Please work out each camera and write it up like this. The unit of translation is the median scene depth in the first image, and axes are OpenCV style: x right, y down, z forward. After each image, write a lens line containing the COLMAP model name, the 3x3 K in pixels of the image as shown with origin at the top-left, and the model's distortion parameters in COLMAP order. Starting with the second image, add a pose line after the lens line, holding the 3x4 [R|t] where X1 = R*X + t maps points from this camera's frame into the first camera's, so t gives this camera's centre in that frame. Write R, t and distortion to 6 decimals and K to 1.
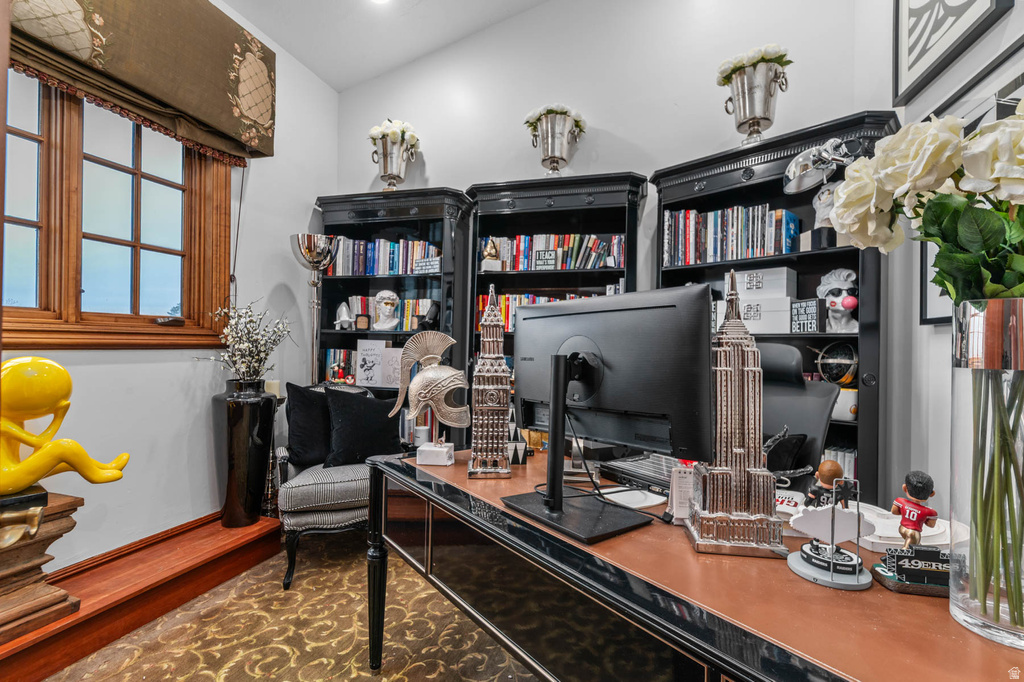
lens RADIAL K [[454.2, 0, 513.1], [0, 454.2, 342.1], [0, 0, 1]] dist [-0.002268, -0.000285]
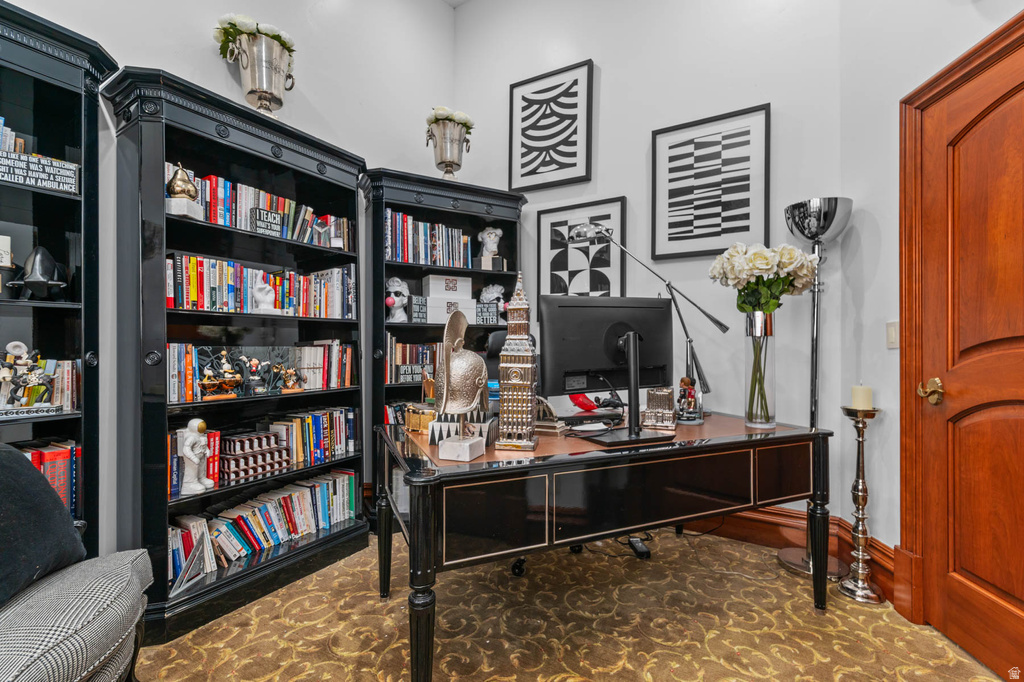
lens RADIAL K [[454.8, 0, 511.4], [0, 454.8, 341.9], [0, 0, 1]] dist [0.004079, 0.000095]
pose [[0.262593, -0.008857, 0.964866, -0.627948], [-0.000212, 0.999957, 0.009237, 0.019028], [-0.964907, -0.002630, 0.262580, 0.420804]]
